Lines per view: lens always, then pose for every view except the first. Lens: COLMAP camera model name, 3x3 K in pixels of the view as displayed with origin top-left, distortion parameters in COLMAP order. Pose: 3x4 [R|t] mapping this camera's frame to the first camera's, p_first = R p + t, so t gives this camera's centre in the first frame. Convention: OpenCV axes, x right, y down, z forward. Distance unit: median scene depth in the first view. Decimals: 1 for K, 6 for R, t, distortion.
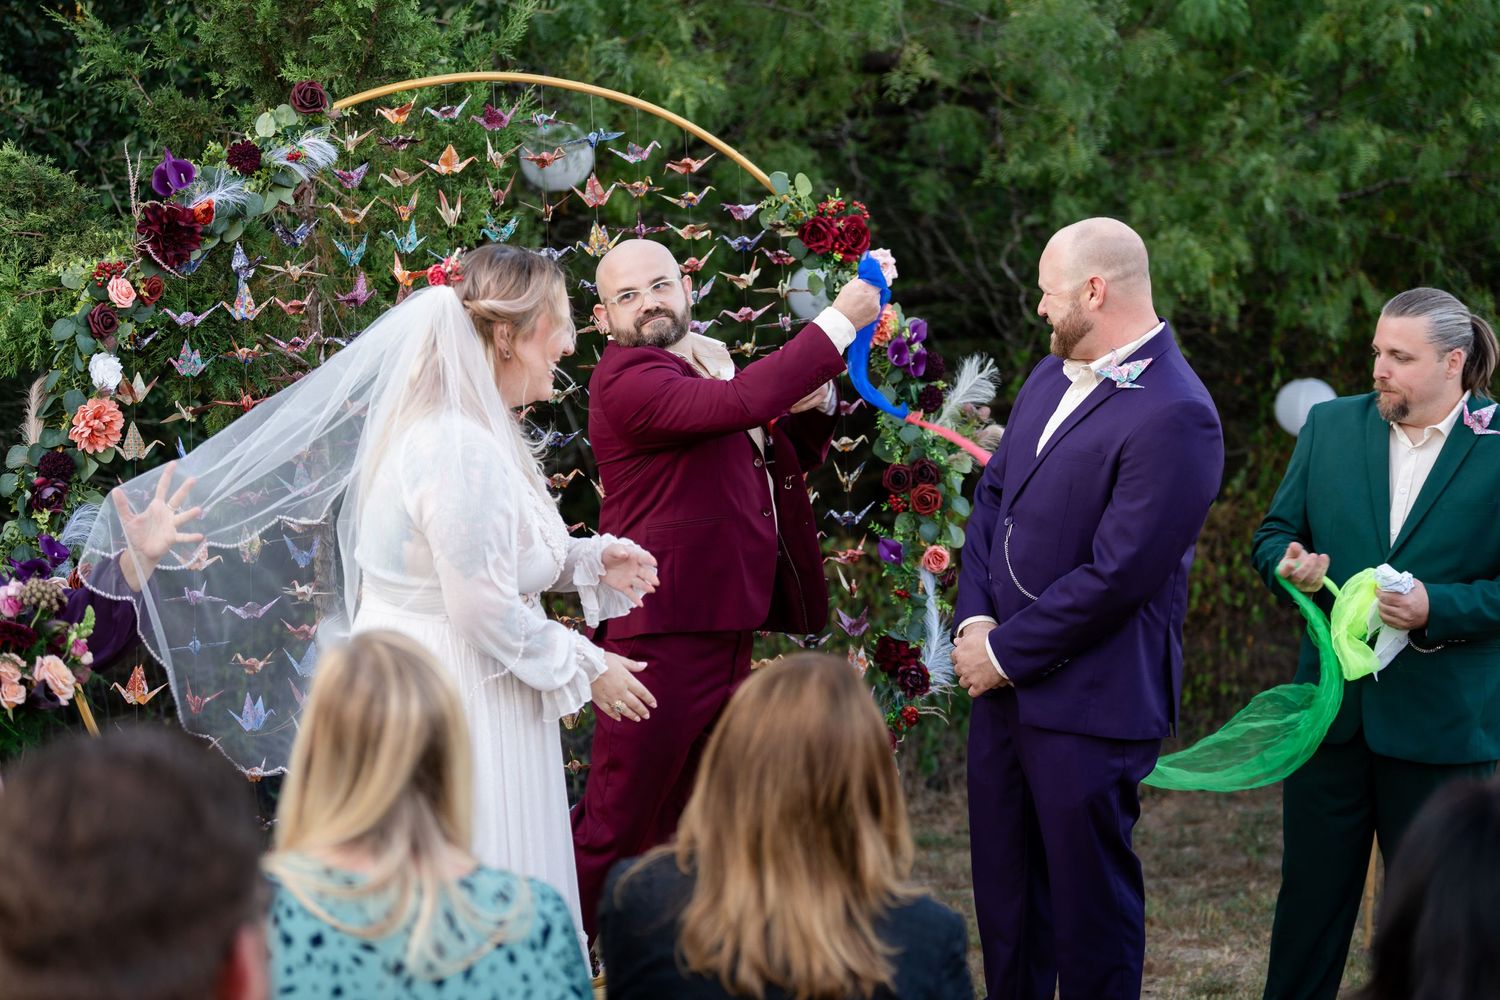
lens RADIAL K [[3001.5, 0, 738.1], [0, 3001.5, 510.6], [0, 0, 1]] dist [0.028854, 0.000000]
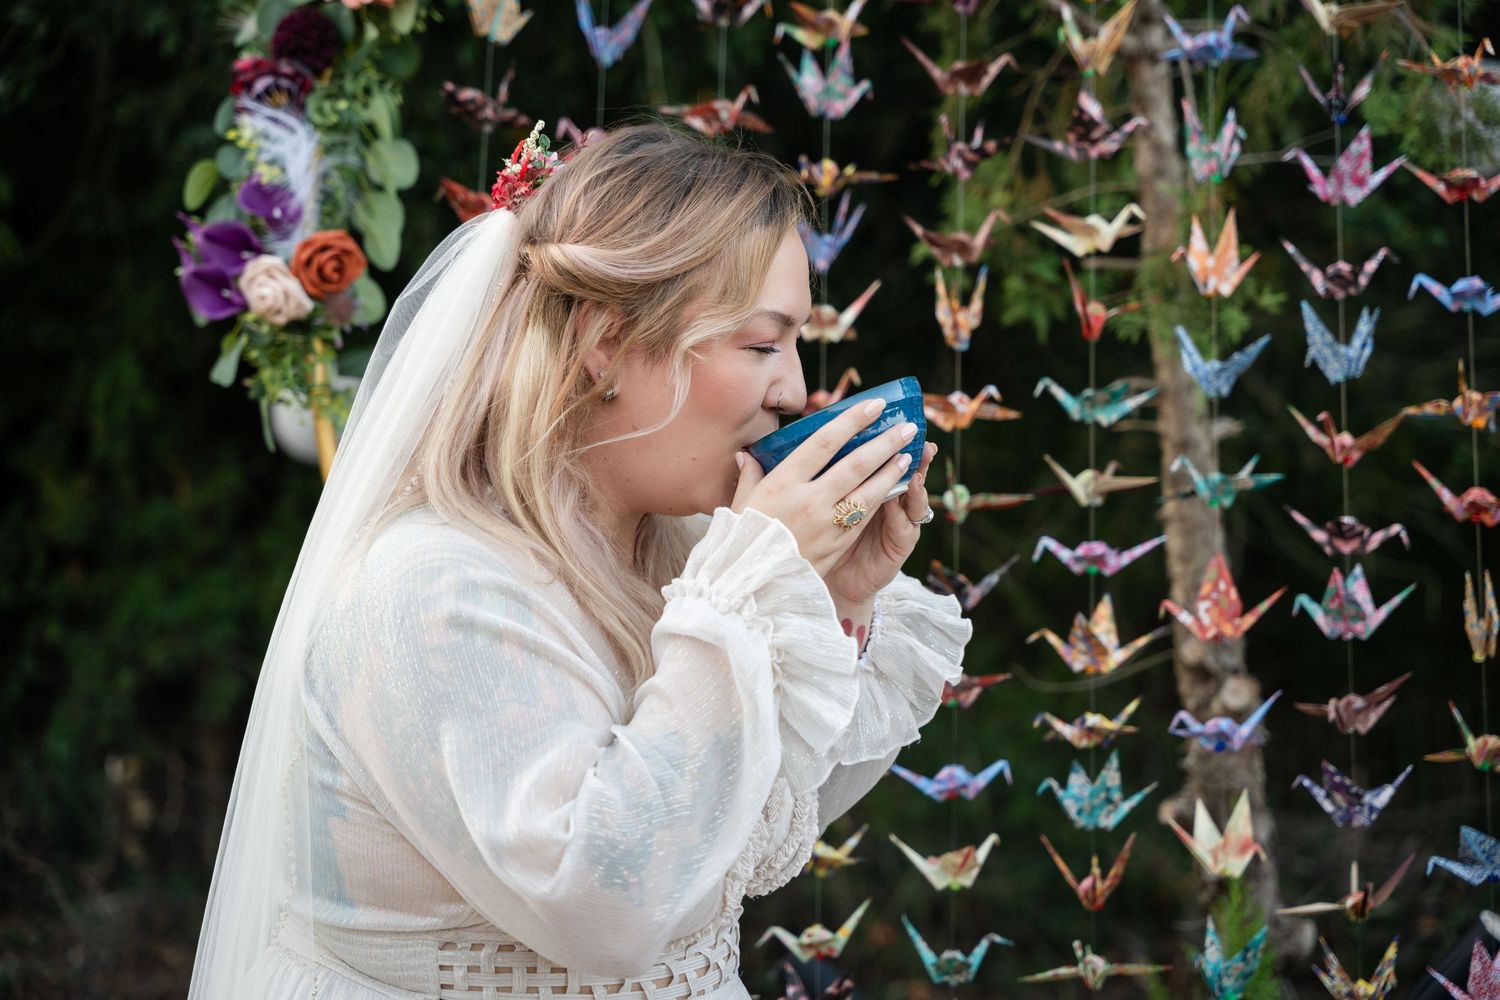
lens RADIAL K [[3001.5, 0, 757.4], [0, 3001.5, 497.9], [0, 0, 1]] dist [0.028854, 0.000000]
pose [[0.782884, 0.000053, -0.622168, 0.122238], [-0.037809, 0.998156, -0.047491, 0.071952], [0.621018, 0.060704, 0.781442, 0.595415]]
